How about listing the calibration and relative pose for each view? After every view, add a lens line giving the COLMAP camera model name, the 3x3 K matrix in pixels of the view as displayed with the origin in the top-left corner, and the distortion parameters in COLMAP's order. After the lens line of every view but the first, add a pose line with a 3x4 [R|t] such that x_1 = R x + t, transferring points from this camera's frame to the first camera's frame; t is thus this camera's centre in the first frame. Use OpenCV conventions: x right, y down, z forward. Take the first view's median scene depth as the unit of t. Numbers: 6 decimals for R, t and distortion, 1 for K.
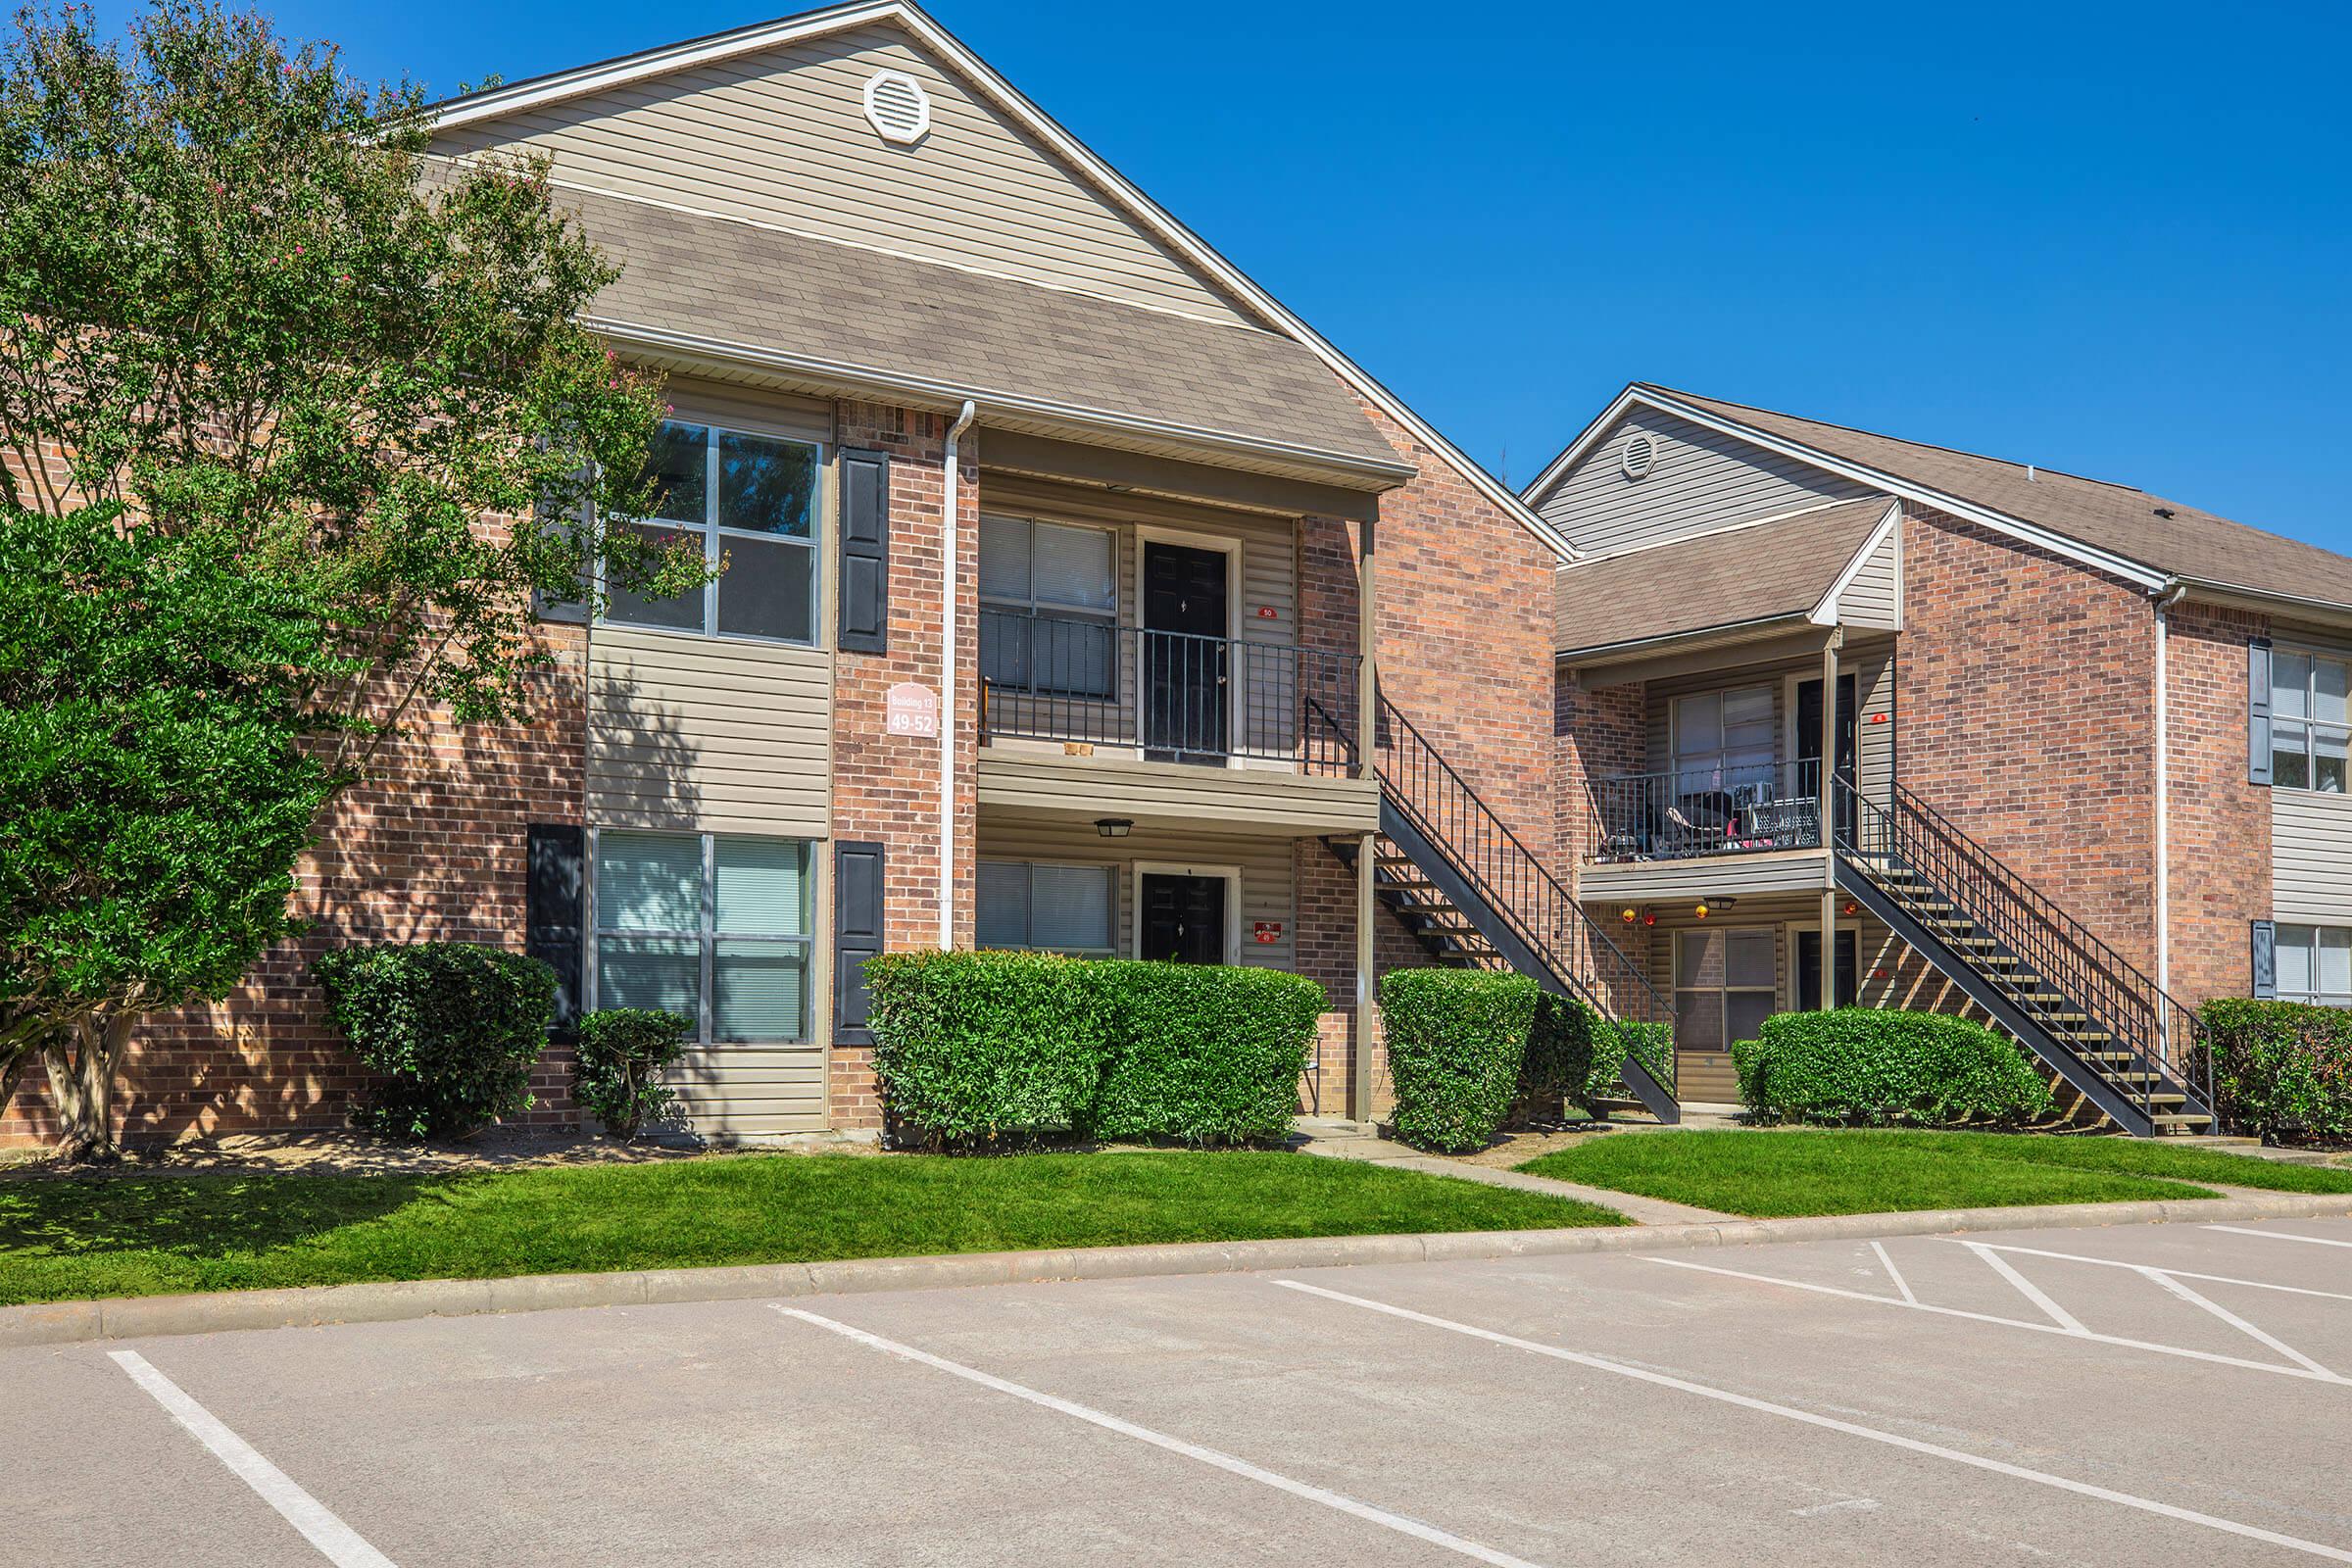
lens RADIAL K [[2279.9, 0, 1176.5], [0, 2279.9, 831.9], [0, 0, 1]] dist [0.029160, 0.022920]
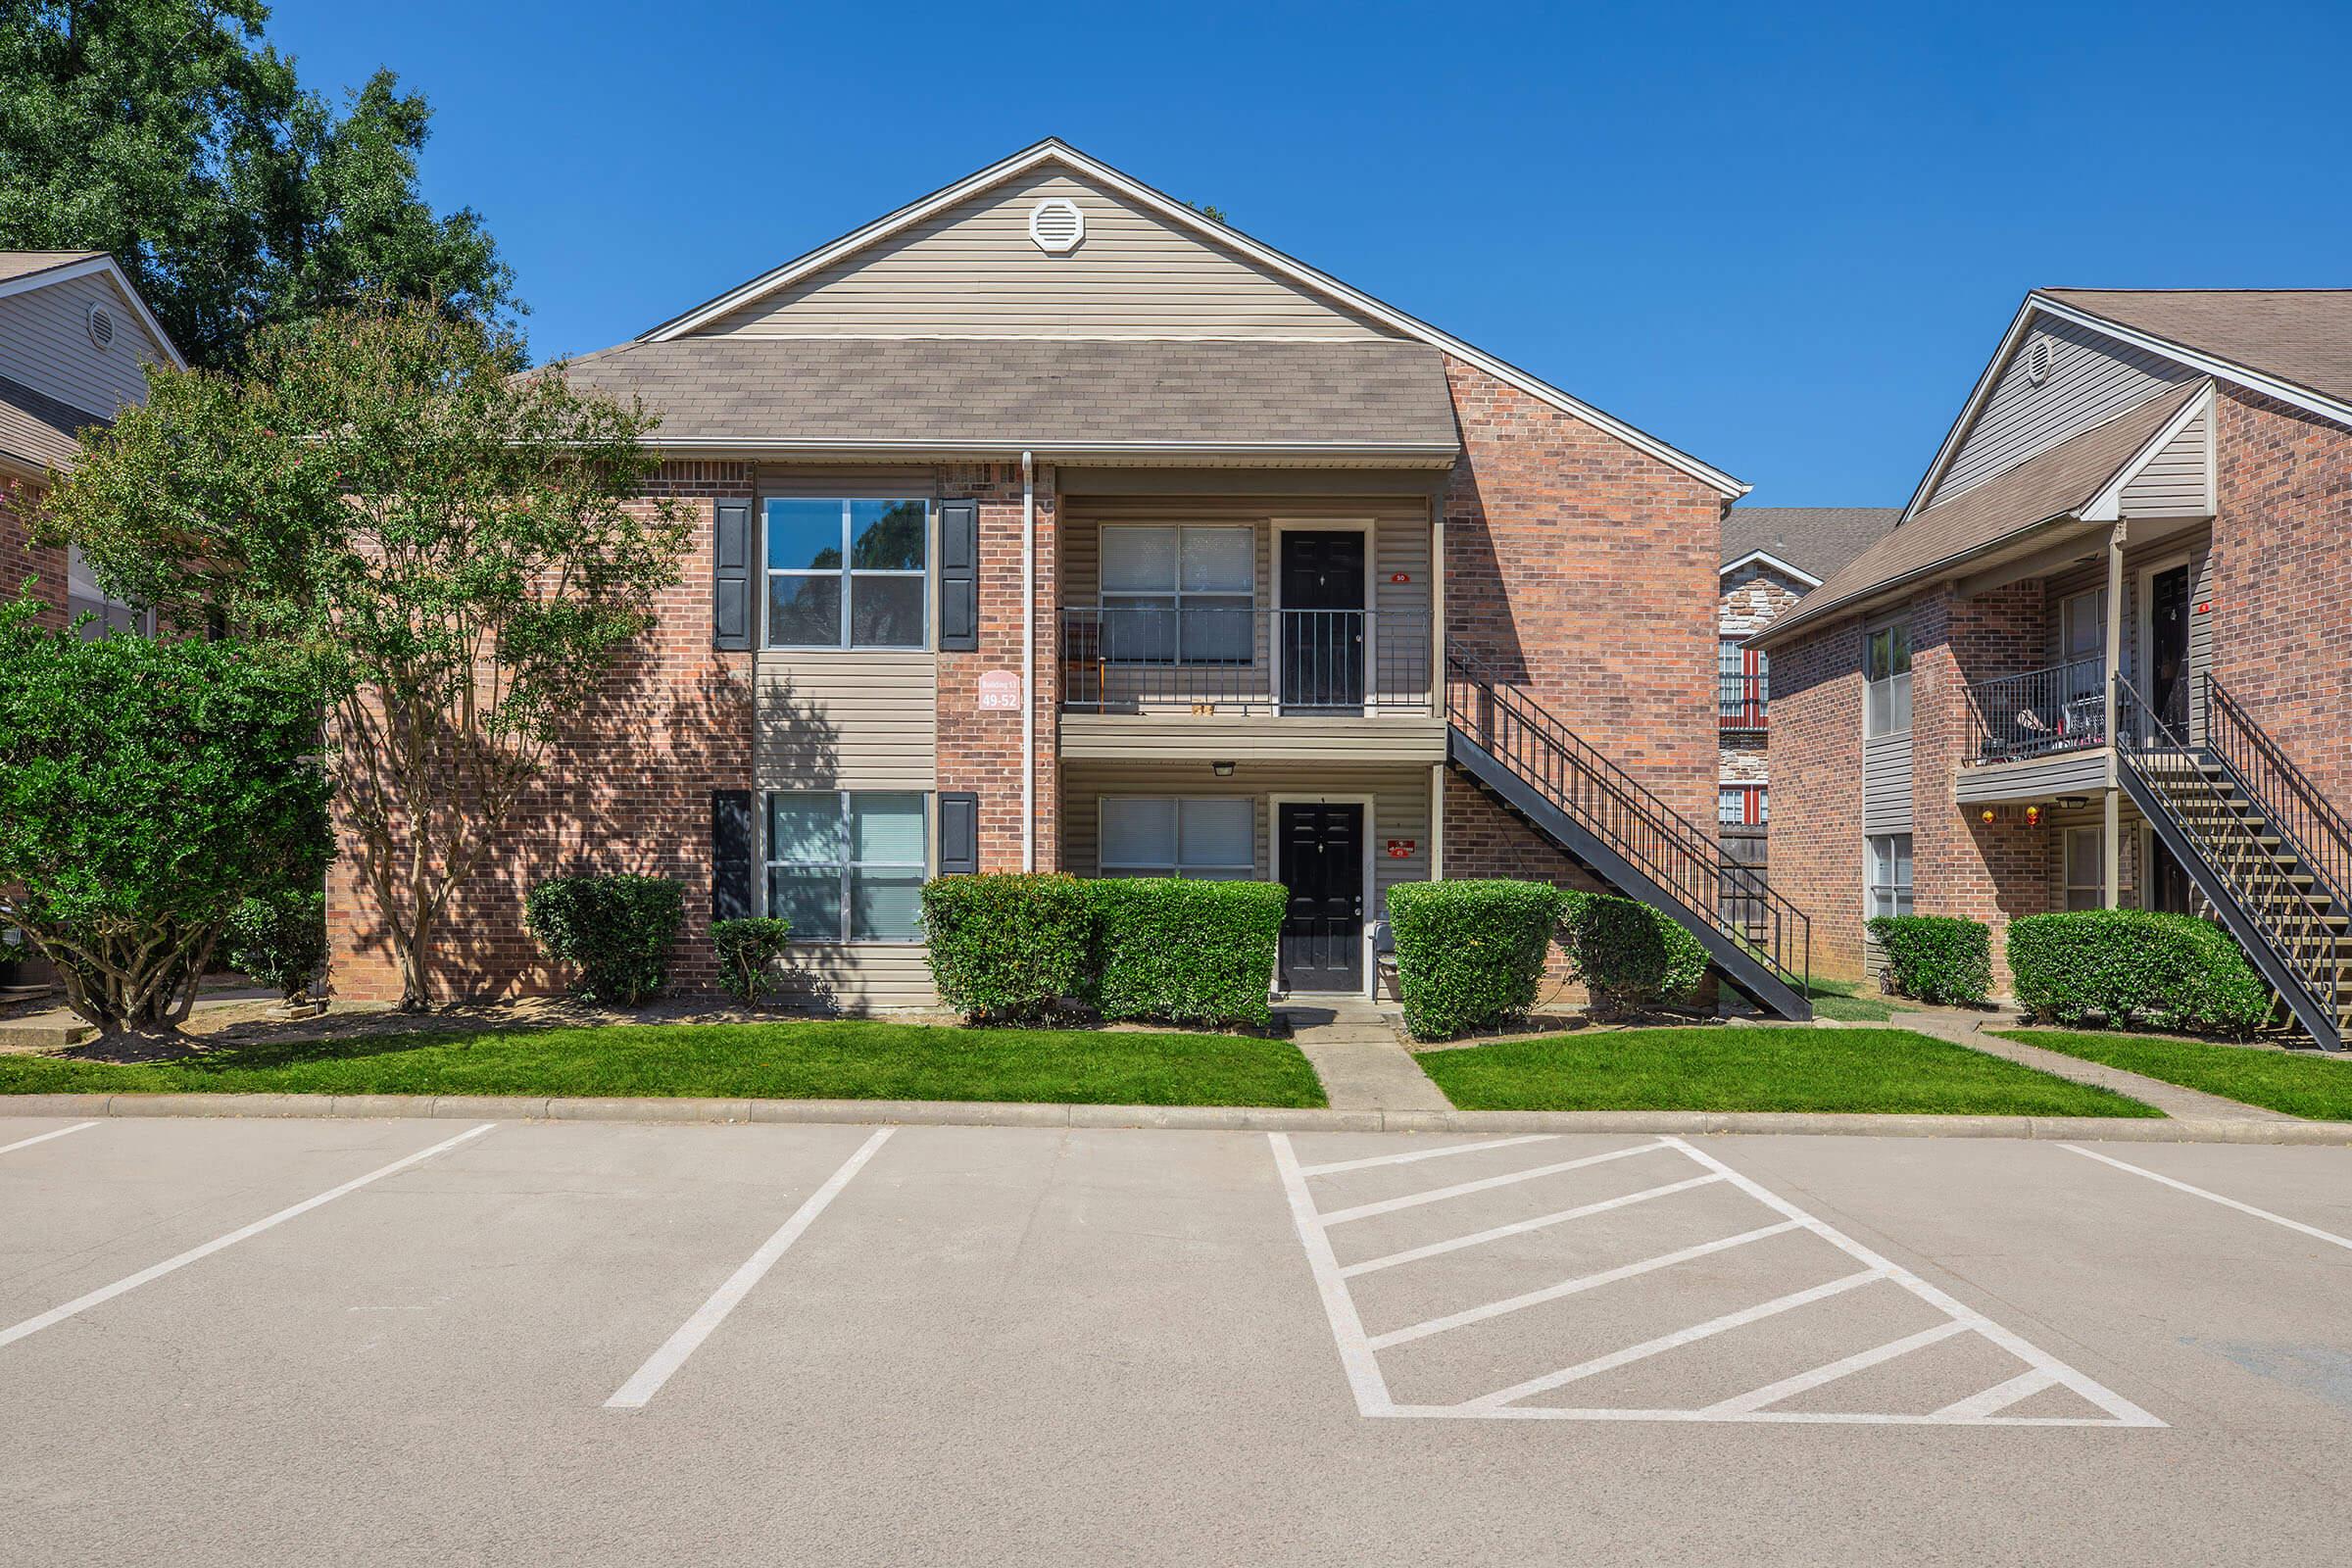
lens RADIAL K [[1877.6, 0, 1172.1], [0, 1877.6, 781.8], [0, 0, 1]] dist [0.010489, 0.007631]
pose [[0.835207, -0.035339, -0.548800, 0.515028], [0.046784, 0.998881, 0.006878, -0.003048], [0.547943, -0.031419, 0.835926, 0.128469]]
